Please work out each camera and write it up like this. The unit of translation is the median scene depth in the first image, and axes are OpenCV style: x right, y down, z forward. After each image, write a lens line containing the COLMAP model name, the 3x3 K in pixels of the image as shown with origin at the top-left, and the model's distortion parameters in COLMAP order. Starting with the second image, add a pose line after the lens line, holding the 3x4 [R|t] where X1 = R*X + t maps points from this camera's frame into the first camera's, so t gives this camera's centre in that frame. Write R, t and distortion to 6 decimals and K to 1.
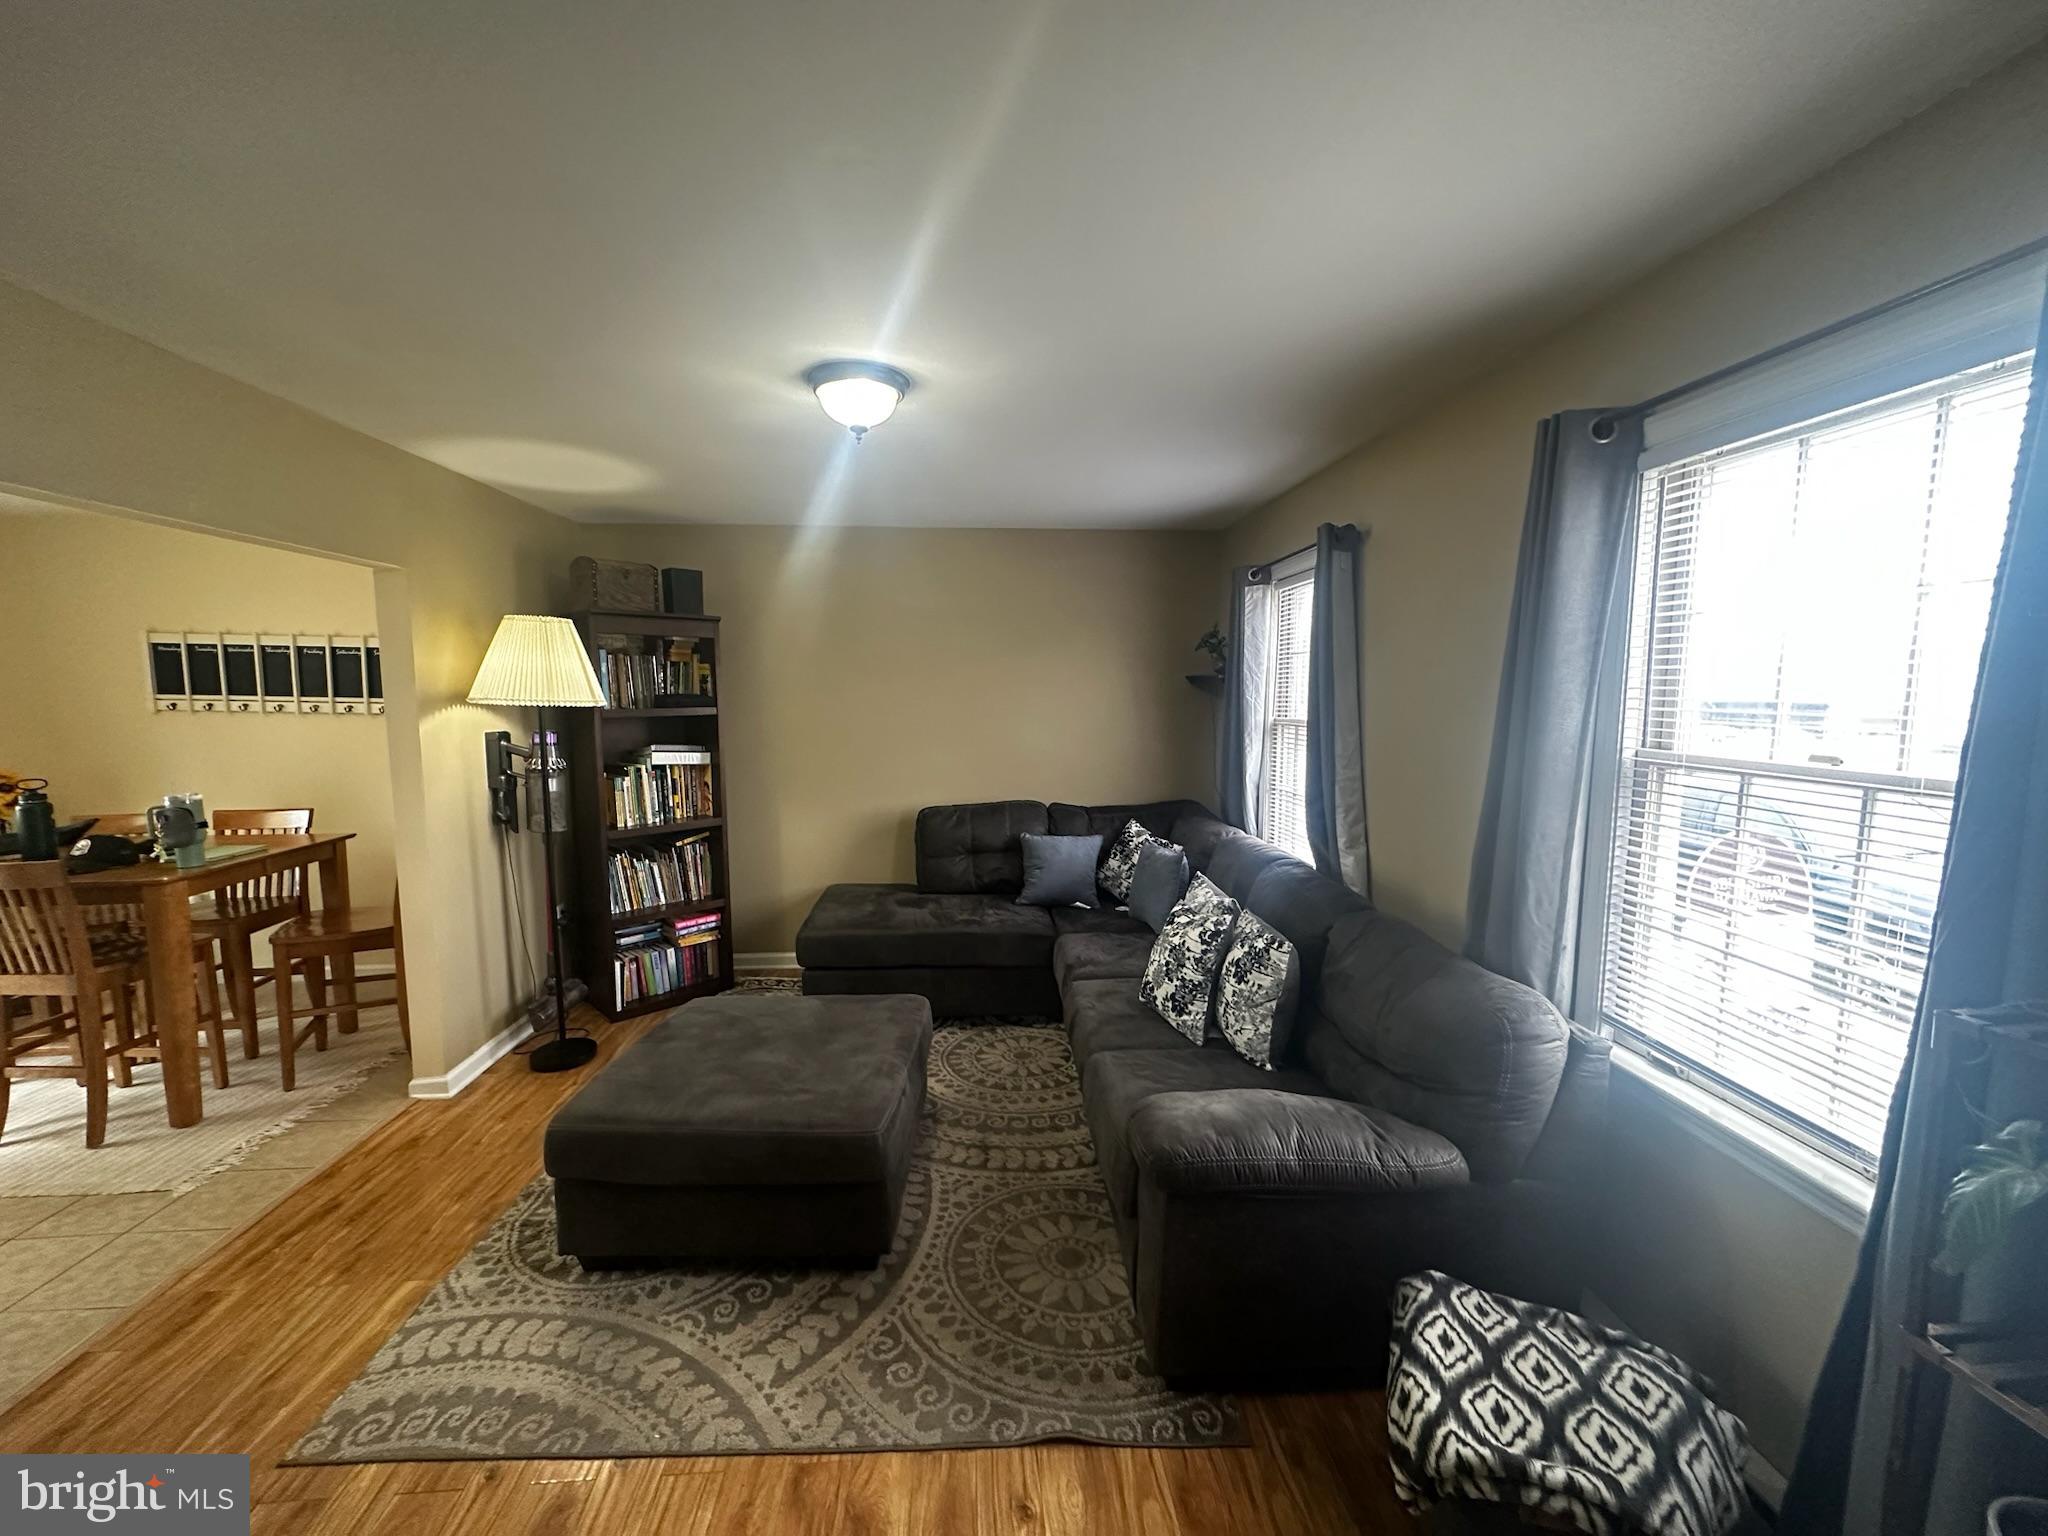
lens RADIAL K [[814.9, 0, 1027.1], [0, 814.9, 779.8], [0, 0, 1]] dist [-0.000067, 0.000169]
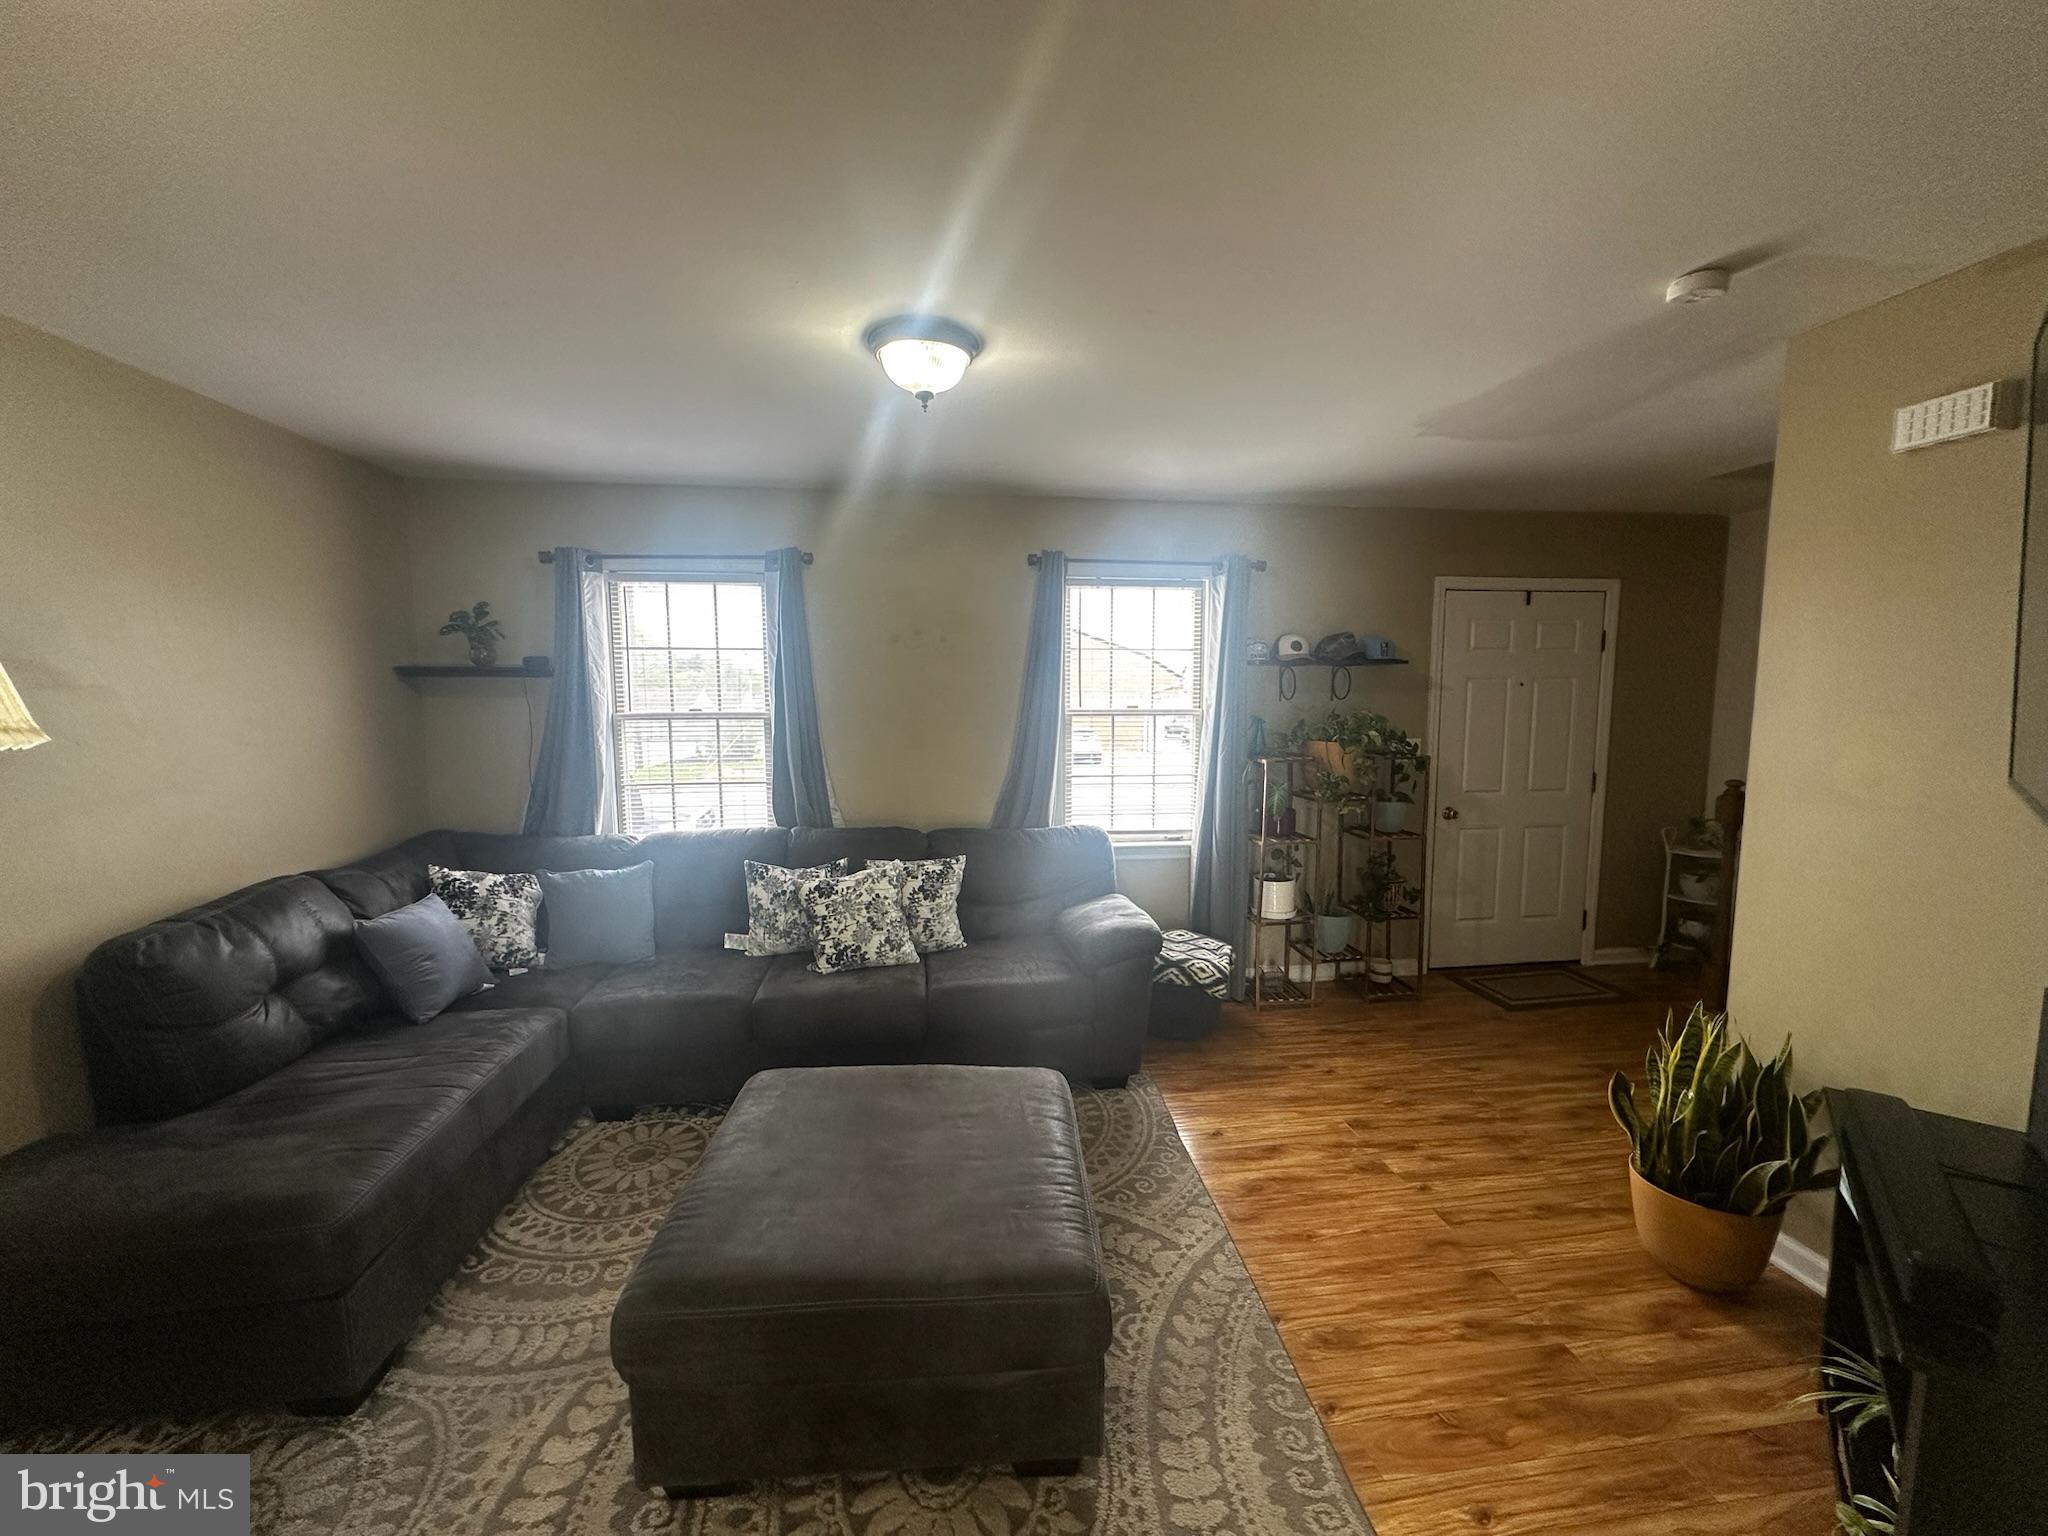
lens RADIAL K [[814.9, 0, 1033.7], [0, 814.9, 773.2], [0, 0, 1]] dist [-0.000067, 0.000169]
pose [[-0.075618, -0.096261, 0.992480, -1.392693], [0.114957, 0.987851, 0.104570, -0.103535], [-0.990488, 0.122000, -0.063633, 1.172102]]
